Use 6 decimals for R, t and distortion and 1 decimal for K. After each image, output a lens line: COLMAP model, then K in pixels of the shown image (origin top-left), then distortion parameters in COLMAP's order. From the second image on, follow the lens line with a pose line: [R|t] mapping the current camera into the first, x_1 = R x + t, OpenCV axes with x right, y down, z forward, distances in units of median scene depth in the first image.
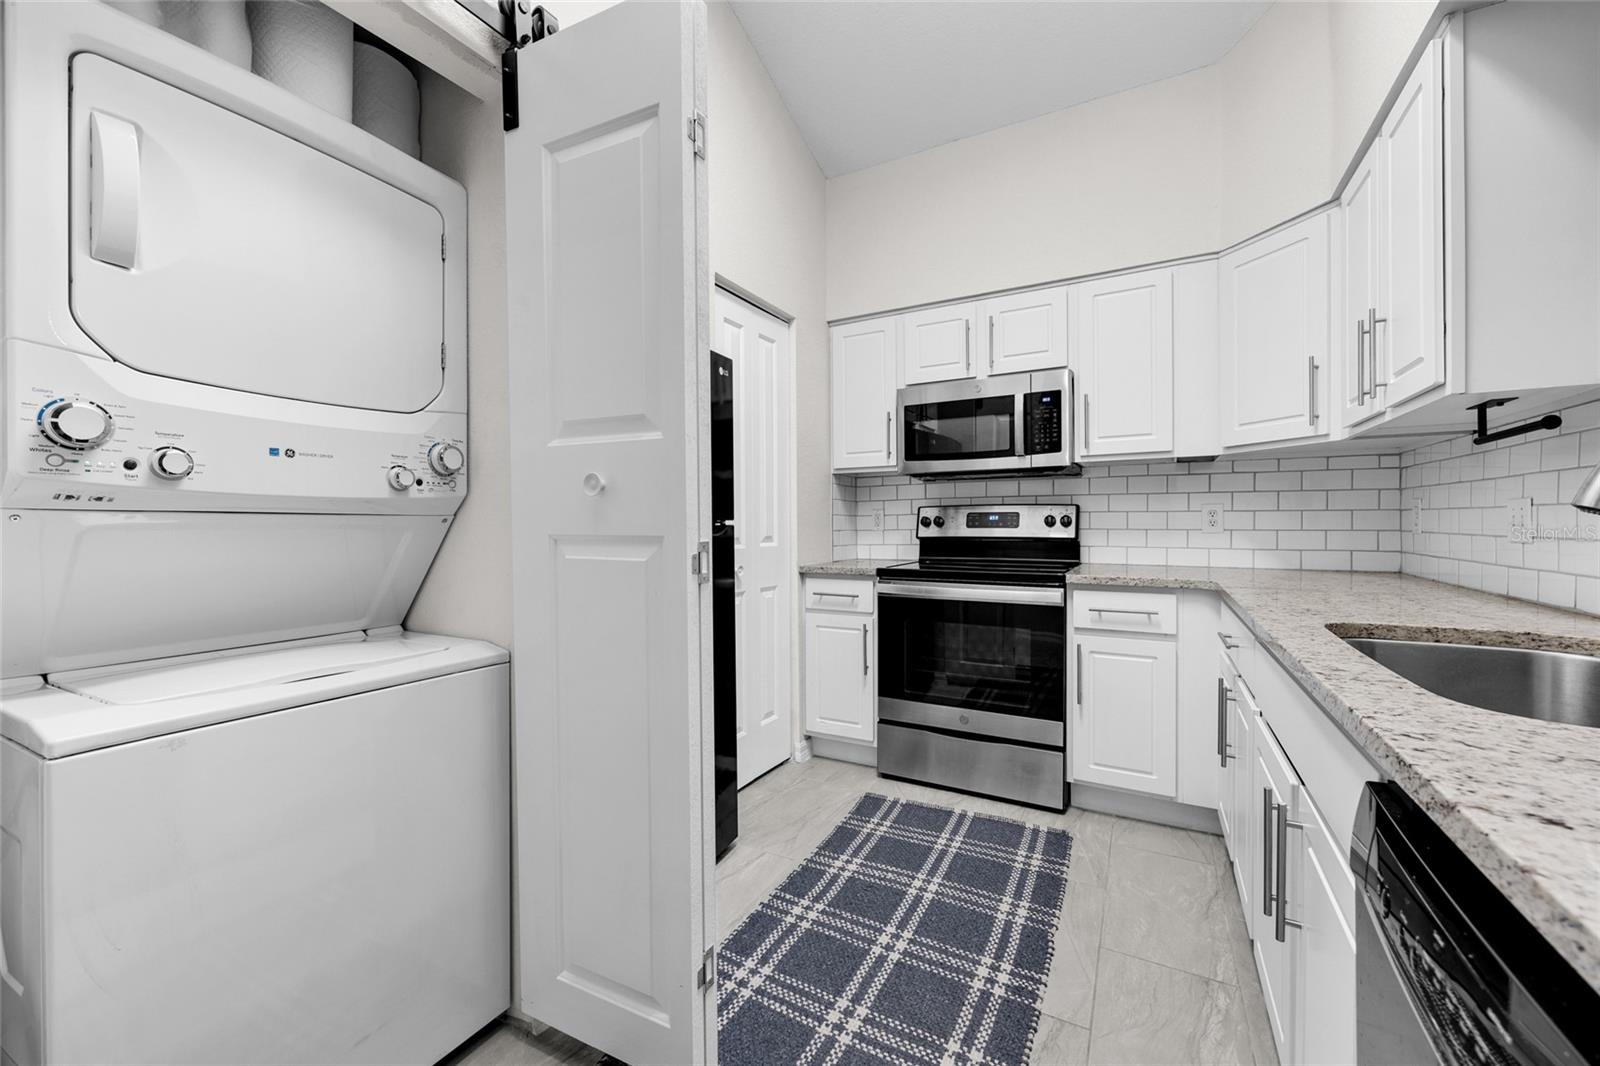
lens RADIAL K [[639.1, 0, 802.8], [0, 639.1, 526.6], [0, 0, 1]] dist [-0.005942, 0.002383]
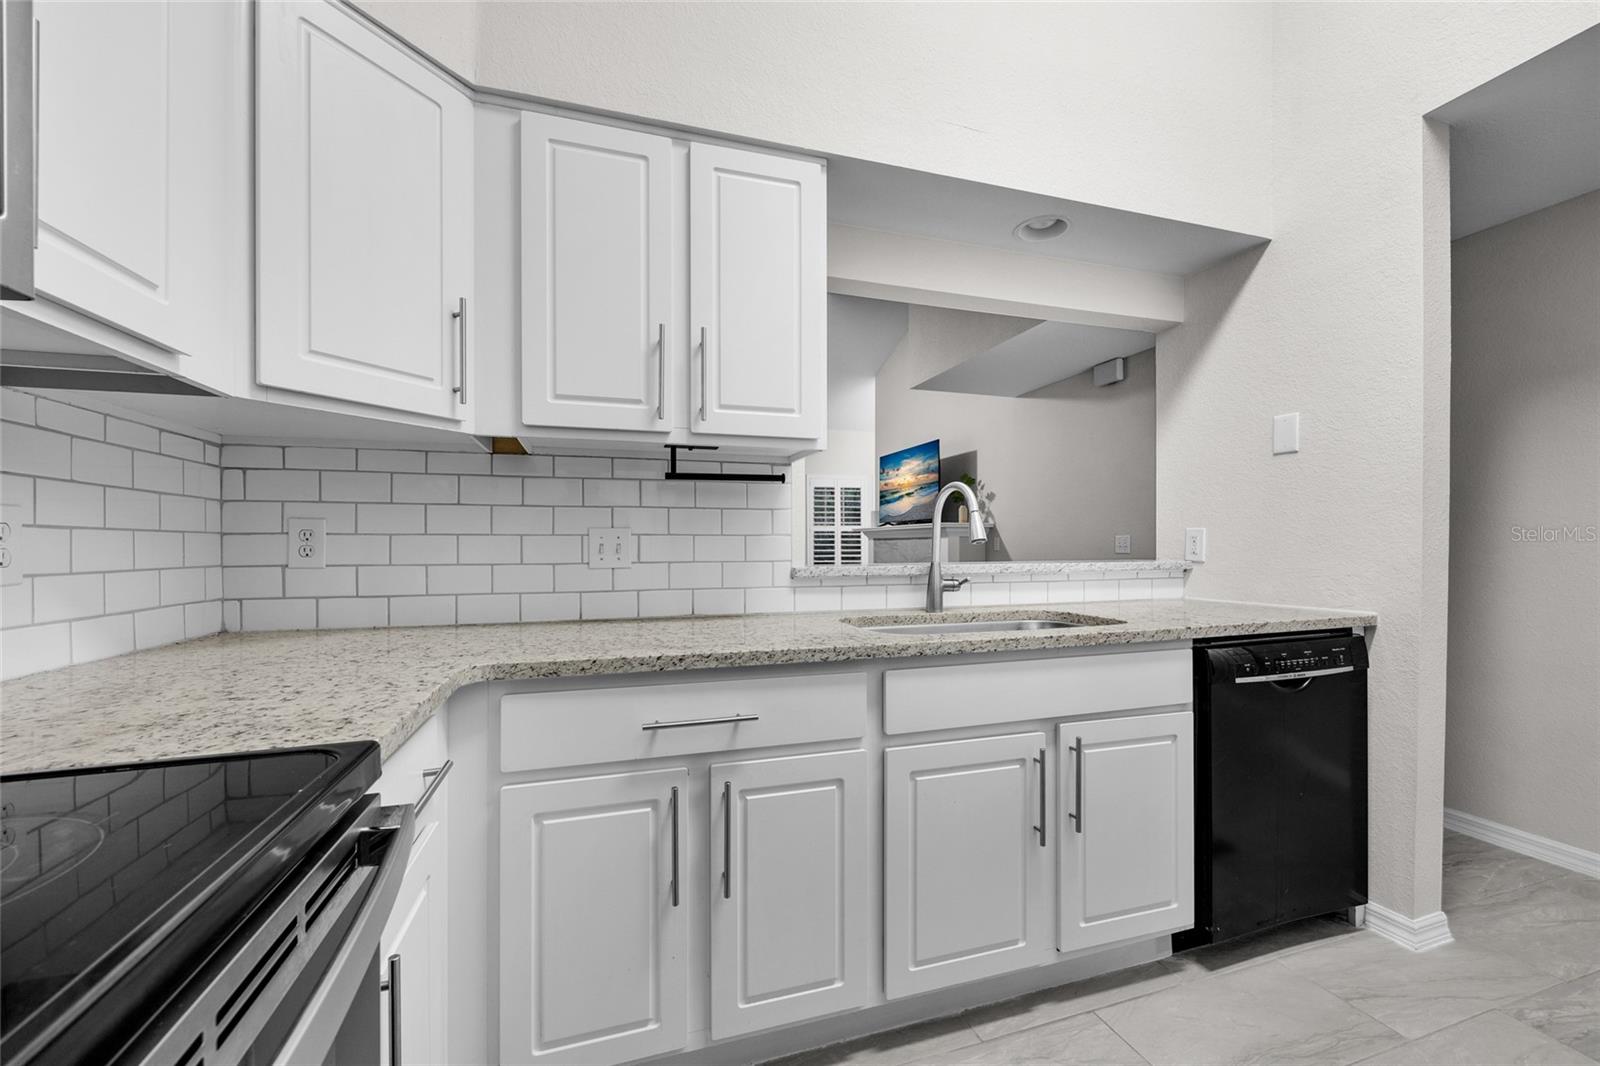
lens RADIAL K [[639.1, 0, 796.2], [0, 639.1, 543.1], [0, 0, 1]] dist [-0.005942, 0.002383]
pose [[-0.724371, 0.007400, 0.689370, 0.078470], [0.010636, 0.999943, 0.000442, -0.009512], [-0.689328, 0.007653, -0.724409, 0.973684]]
